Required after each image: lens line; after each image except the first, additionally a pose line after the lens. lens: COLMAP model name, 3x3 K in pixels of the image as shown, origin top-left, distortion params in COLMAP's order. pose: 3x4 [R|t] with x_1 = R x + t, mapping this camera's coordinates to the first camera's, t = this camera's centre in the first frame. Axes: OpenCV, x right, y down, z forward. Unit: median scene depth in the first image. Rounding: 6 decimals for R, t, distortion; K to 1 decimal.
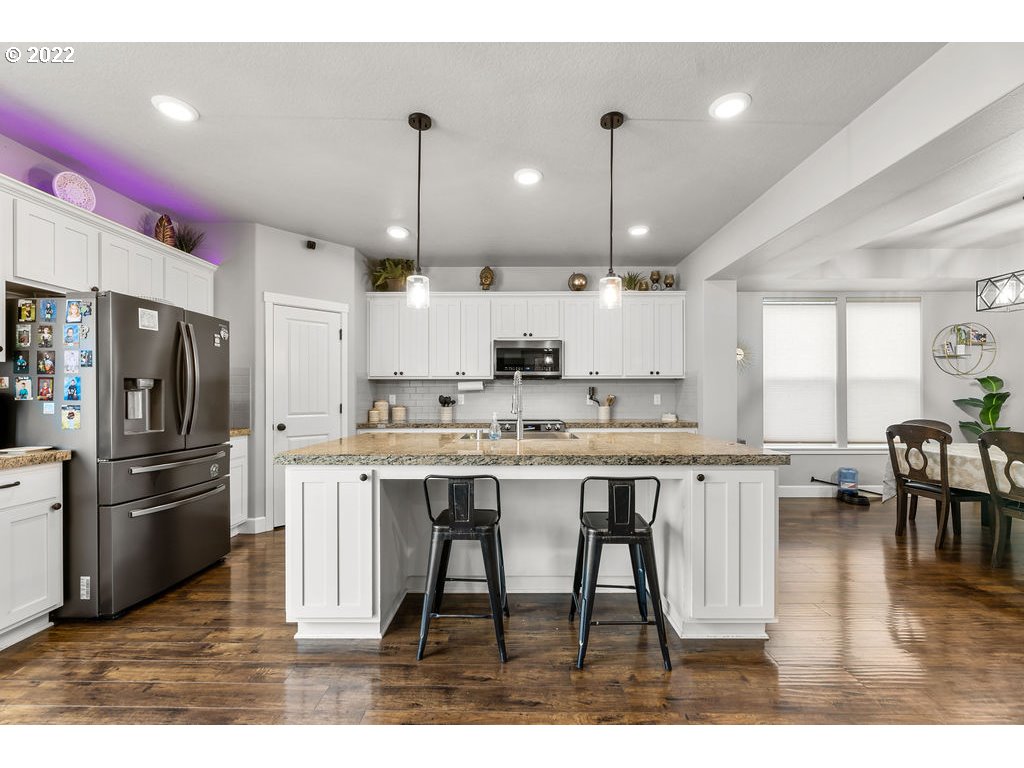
lens RADIAL K [[430.6, 0, 507.6], [0, 430.6, 392.6], [0, 0, 1]] dist [-0.004349, 0.000136]
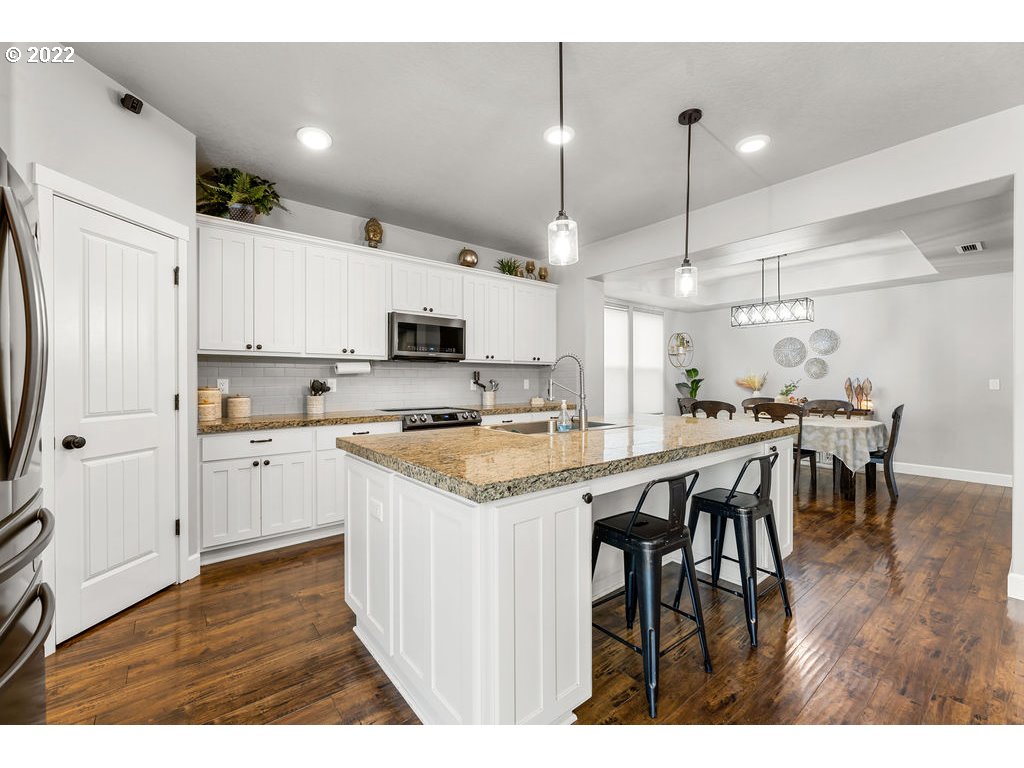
lens RADIAL K [[430.6, 0, 511.3], [0, 430.6, 381.1], [0, 0, 1]] dist [-0.004349, 0.000136]
pose [[0.764025, 0.000156, 0.645187, -0.371099], [-0.006408, 0.999952, 0.007346, 0.000980], [-0.645155, -0.009747, 0.763989, 0.229200]]
